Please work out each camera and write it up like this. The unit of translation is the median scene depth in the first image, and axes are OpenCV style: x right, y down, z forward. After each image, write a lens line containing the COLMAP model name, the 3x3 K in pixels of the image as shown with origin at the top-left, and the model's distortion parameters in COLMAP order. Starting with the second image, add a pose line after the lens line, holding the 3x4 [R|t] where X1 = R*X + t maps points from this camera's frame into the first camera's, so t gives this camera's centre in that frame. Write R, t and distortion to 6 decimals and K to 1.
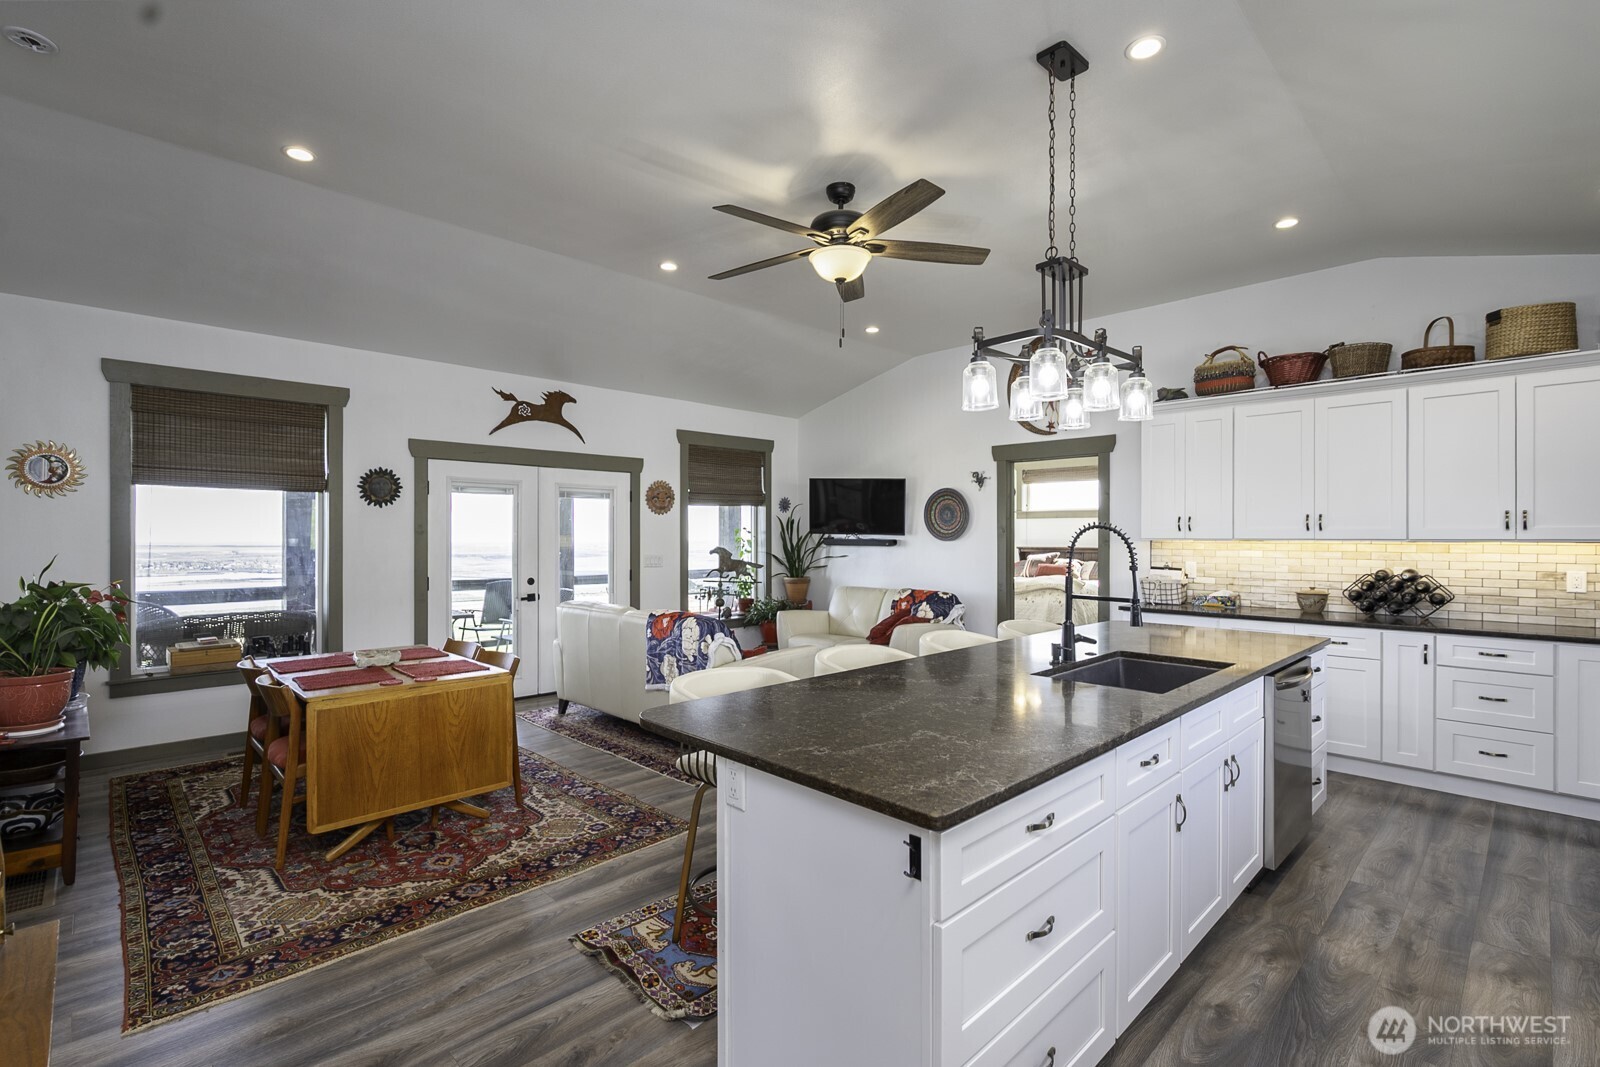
lens RADIAL K [[734.4, 0, 801.2], [0, 734.4, 536.5], [0, 0, 1]] dist [0.000609, 0.000432]
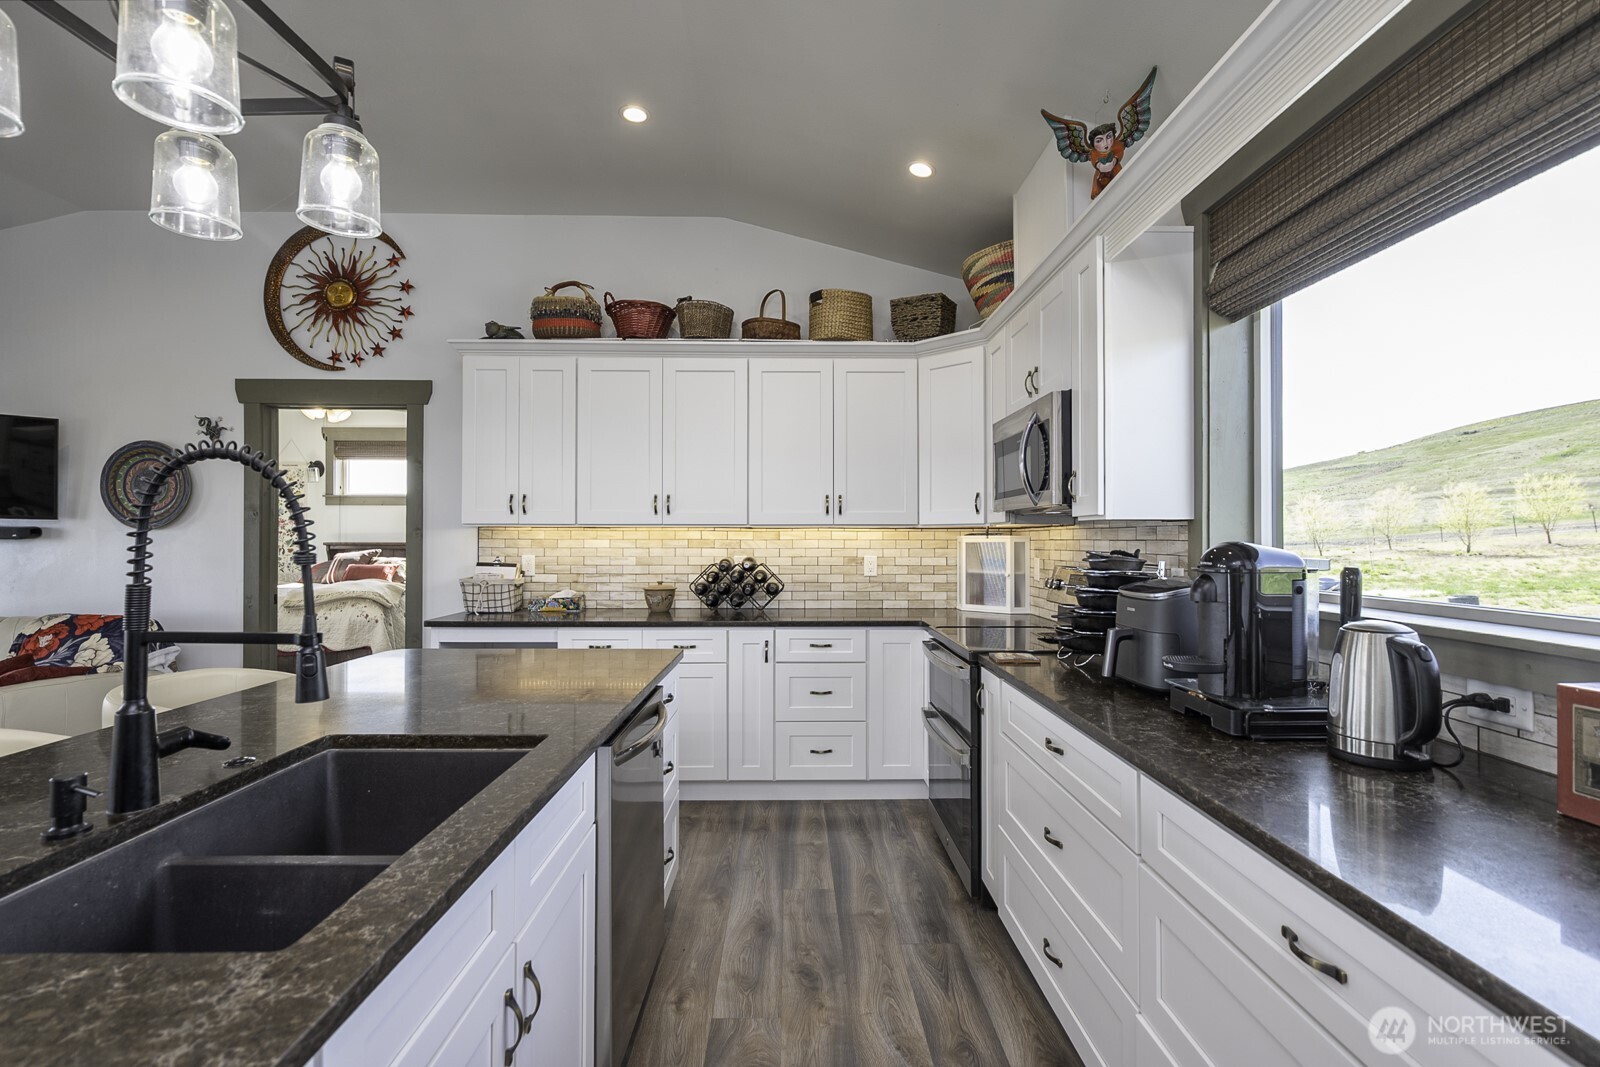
lens RADIAL K [[734.4, 0, 801.2], [0, 734.4, 536.5], [0, 0, 1]] dist [0.000609, 0.000432]
pose [[0.692699, 0.001733, 0.721225, 0.207908], [-0.001036, 0.999998, -0.001408, 0.019004], [-0.721226, 0.000228, 0.692700, 0.311594]]
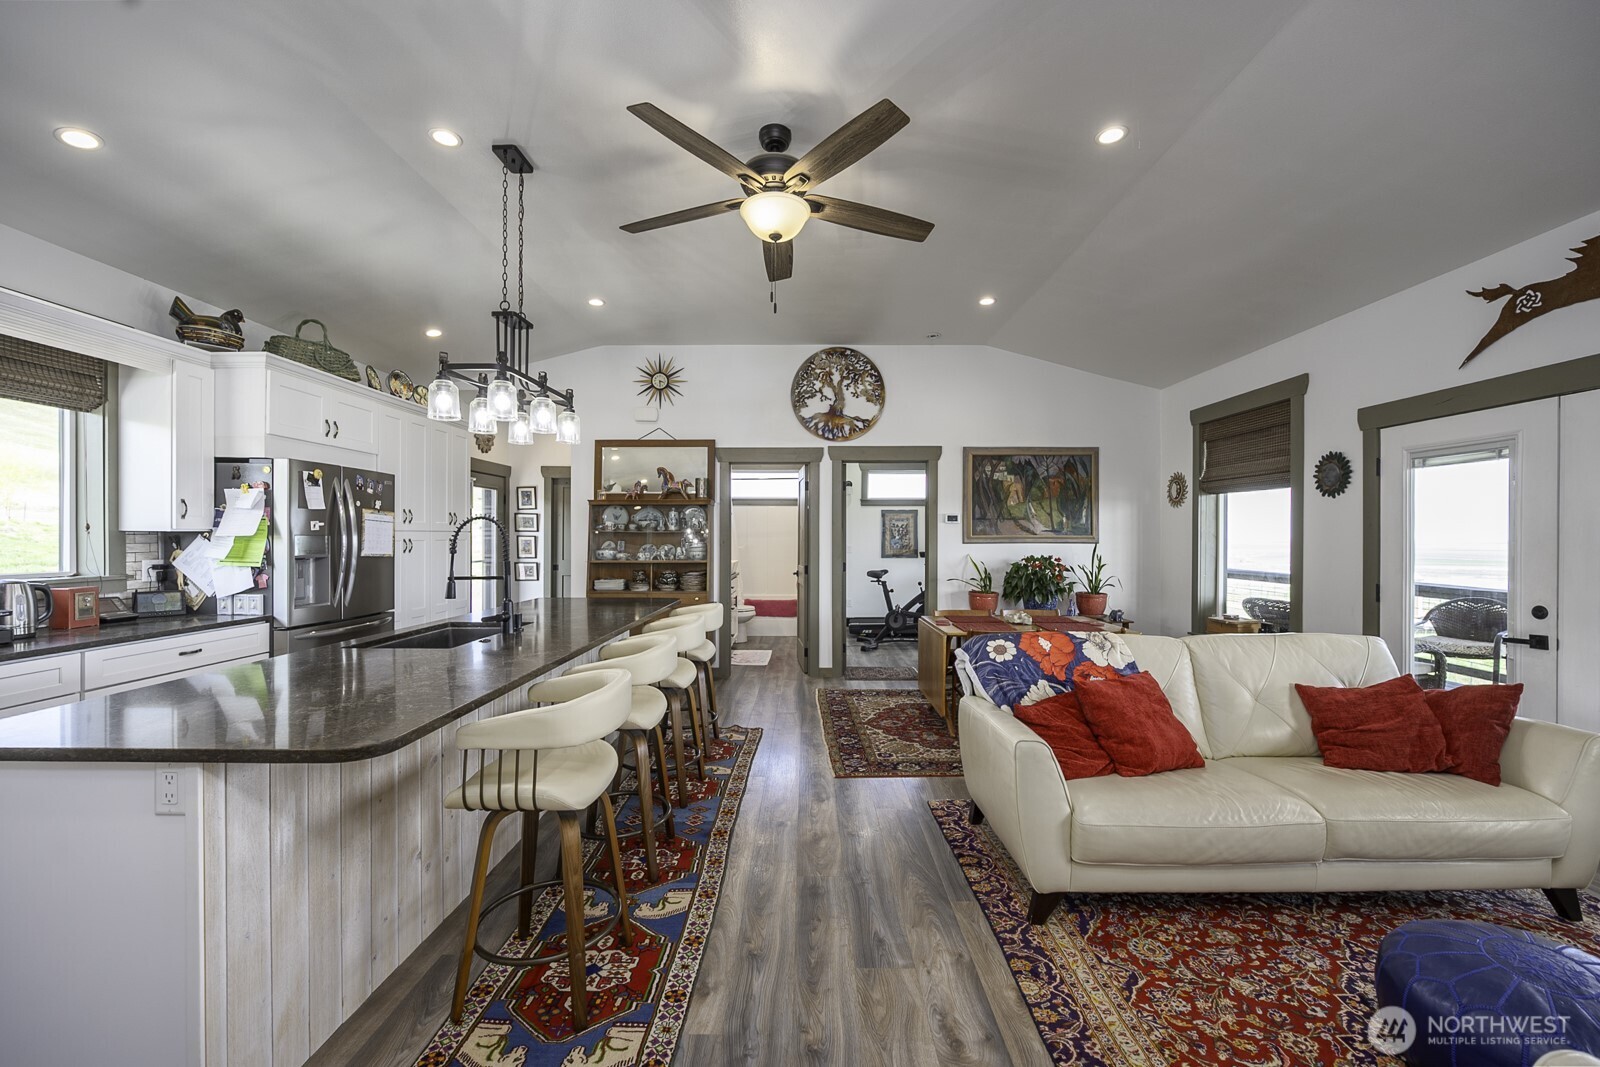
lens RADIAL K [[631.6, 0, 798.5], [0, 631.6, 538.5], [0, 0, 1]] dist [-0.001928, -0.000306]
pose [[-0.708961, 0.000670, -0.705247, 0.475673], [-0.003615, 0.999983, 0.004584, 0.008584], [0.705238, 0.005799, -0.708947, 1.302121]]
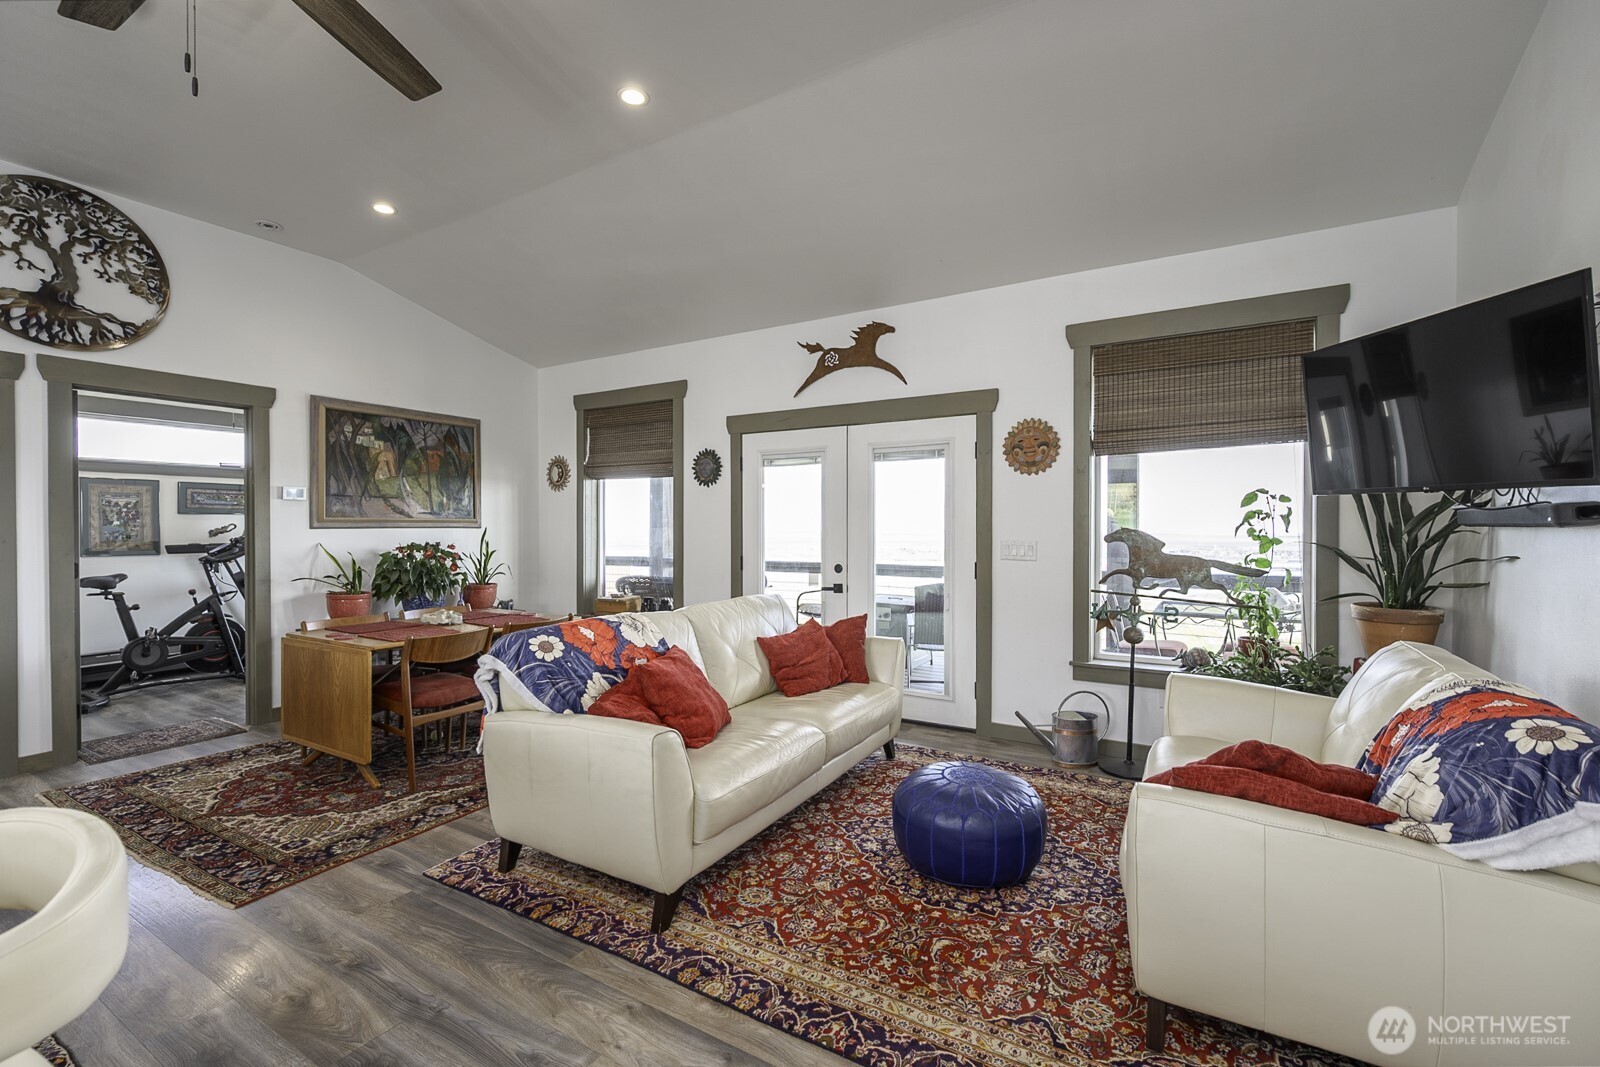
lens RADIAL K [[692.7, 0, 800.0], [0, 692.7, 533.5], [0, 0, 1]] dist [0.000880, -0.000301]
pose [[0.247288, 0.007793, -0.968911, 0.498636], [-0.001095, 0.999969, 0.007763, 0.022554], [0.968941, -0.000858, 0.247289, 1.062796]]
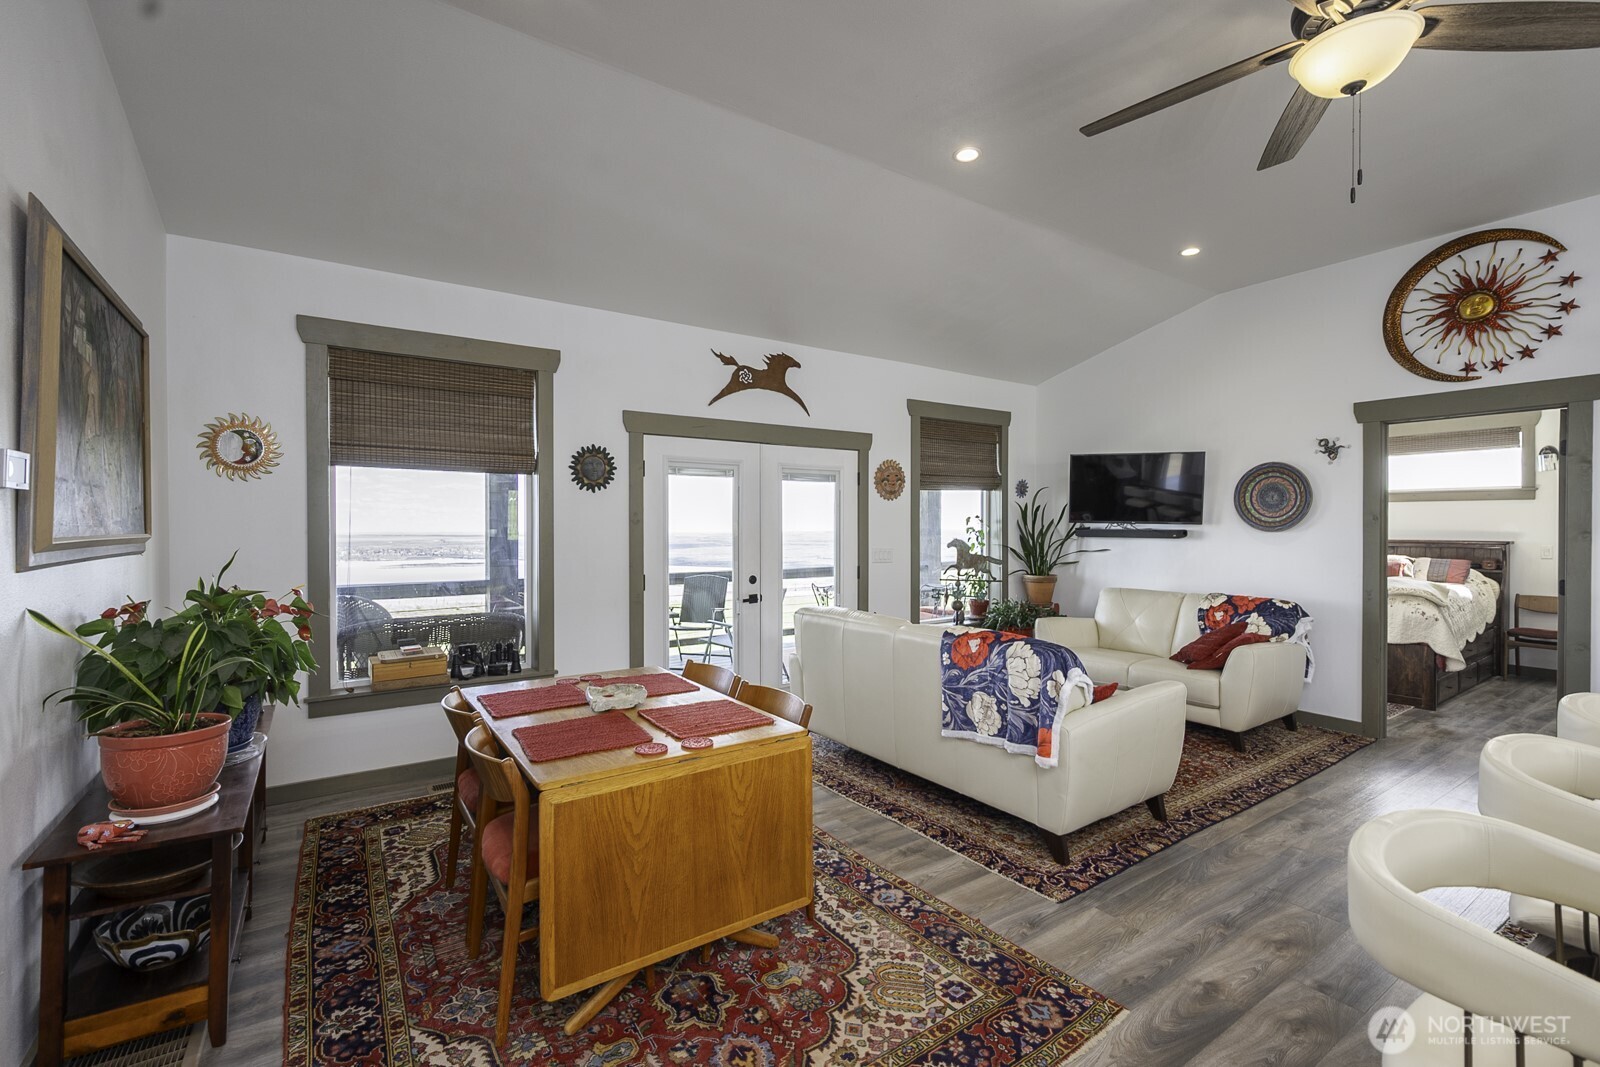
lens RADIAL K [[697.3, 0, 800.0], [0, 697.3, 533.5], [0, 0, 1]] dist [0.002367, 0.000284]
pose [[0.983269, 0.000573, -0.182159, -0.232902], [0.001146, 0.999956, 0.009335, 0.000859], [0.182156, -0.009387, 0.983225, 0.307966]]
